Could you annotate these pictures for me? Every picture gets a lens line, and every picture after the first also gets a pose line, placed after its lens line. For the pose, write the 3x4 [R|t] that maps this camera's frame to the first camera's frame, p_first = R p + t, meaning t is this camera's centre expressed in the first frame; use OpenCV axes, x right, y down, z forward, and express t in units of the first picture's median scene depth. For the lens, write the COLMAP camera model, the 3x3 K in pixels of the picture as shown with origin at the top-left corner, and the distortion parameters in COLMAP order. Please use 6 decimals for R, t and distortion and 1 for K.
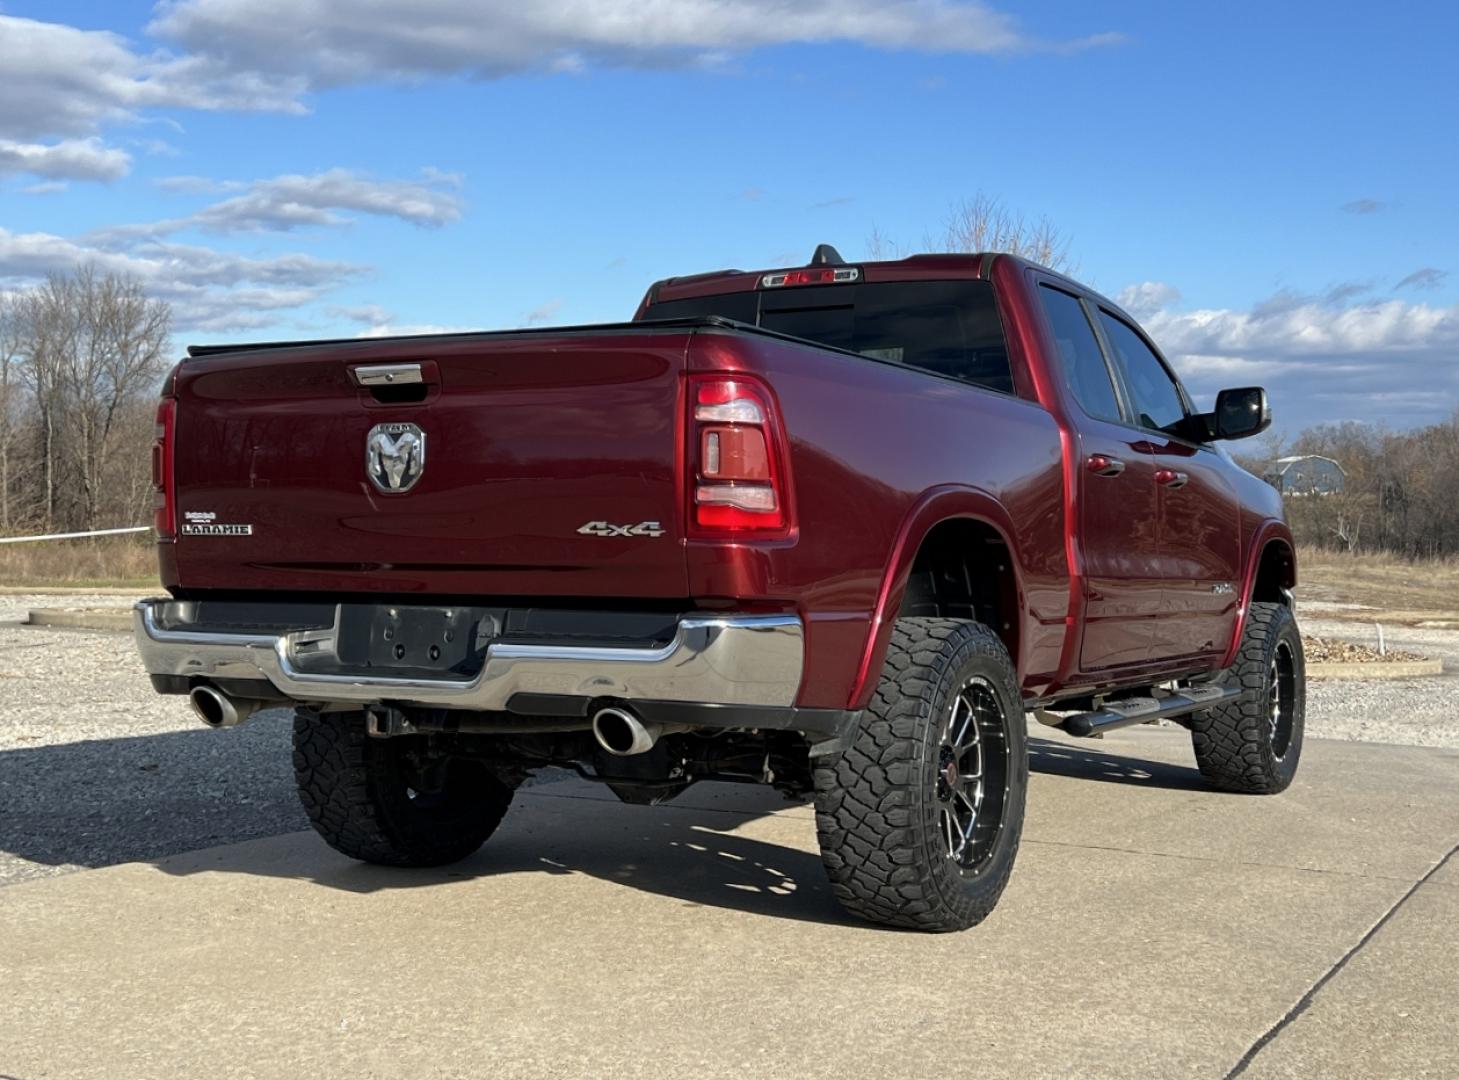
lens RADIAL K [[1807.3, 0, 729.5], [0, 1807.3, 540.0], [0, 0, 1]] dist [0.247368, 0.005018]
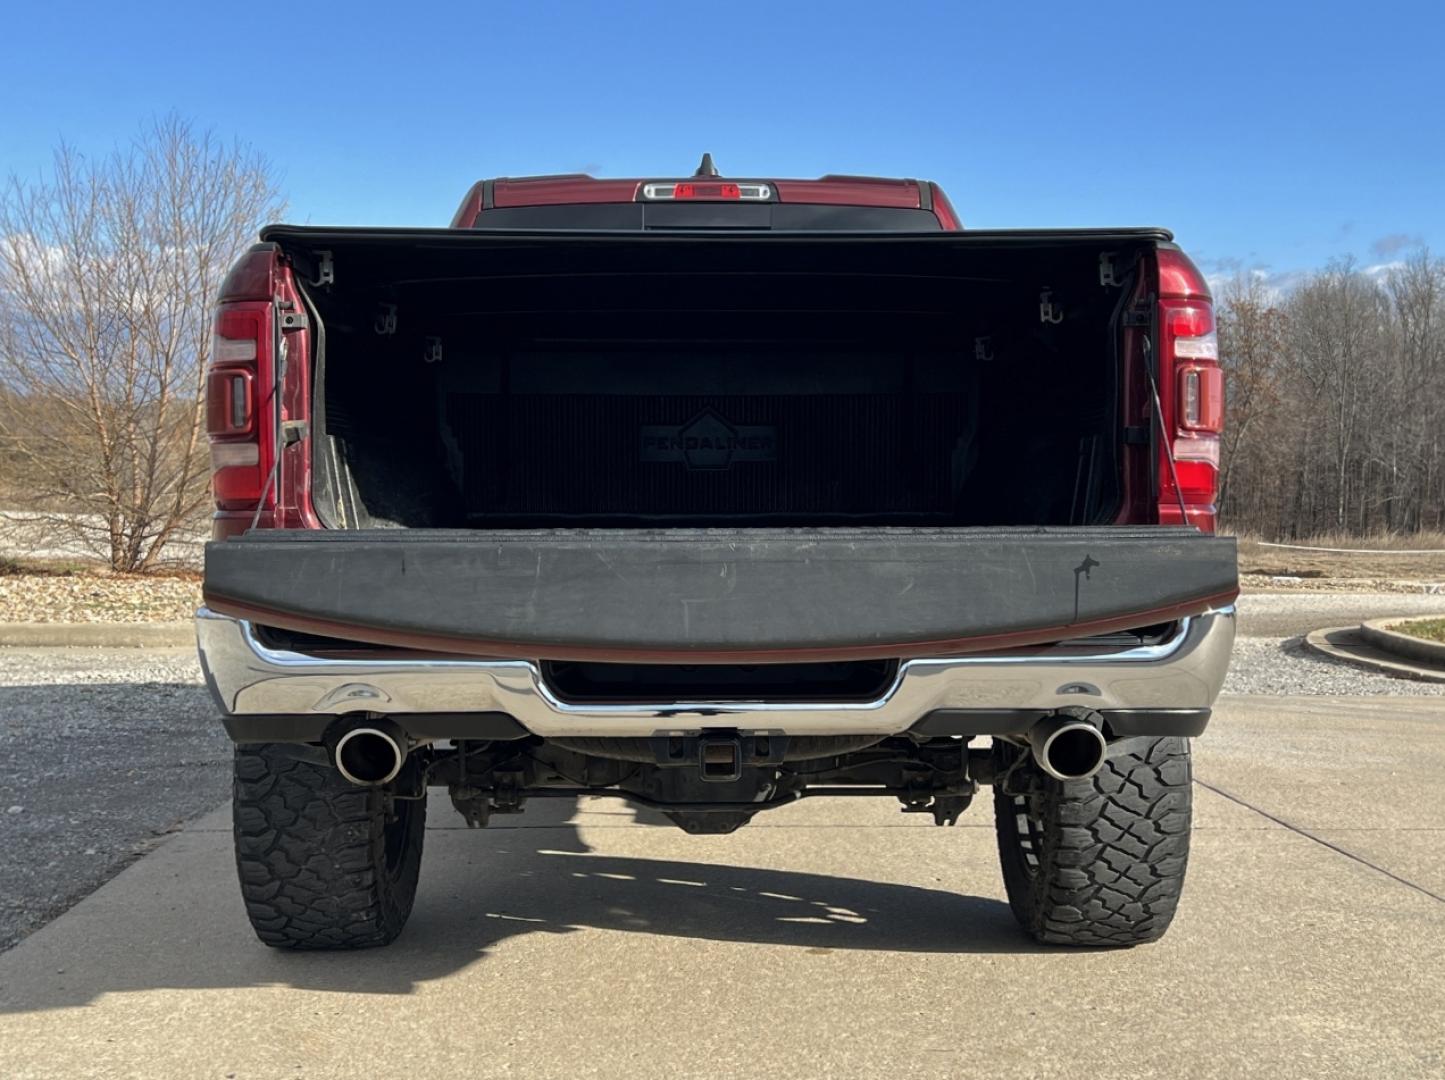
lens RADIAL K [[1818.5, 0, 722.5], [0, 1818.5, 540.0], [0, 0, 1]] dist [0.265966, -0.661808]
pose [[0.855050, -0.020569, 0.518137, -0.538567], [0.007408, 0.999596, 0.027457, -0.007732], [-0.518492, -0.019639, 0.854857, 0.358763]]
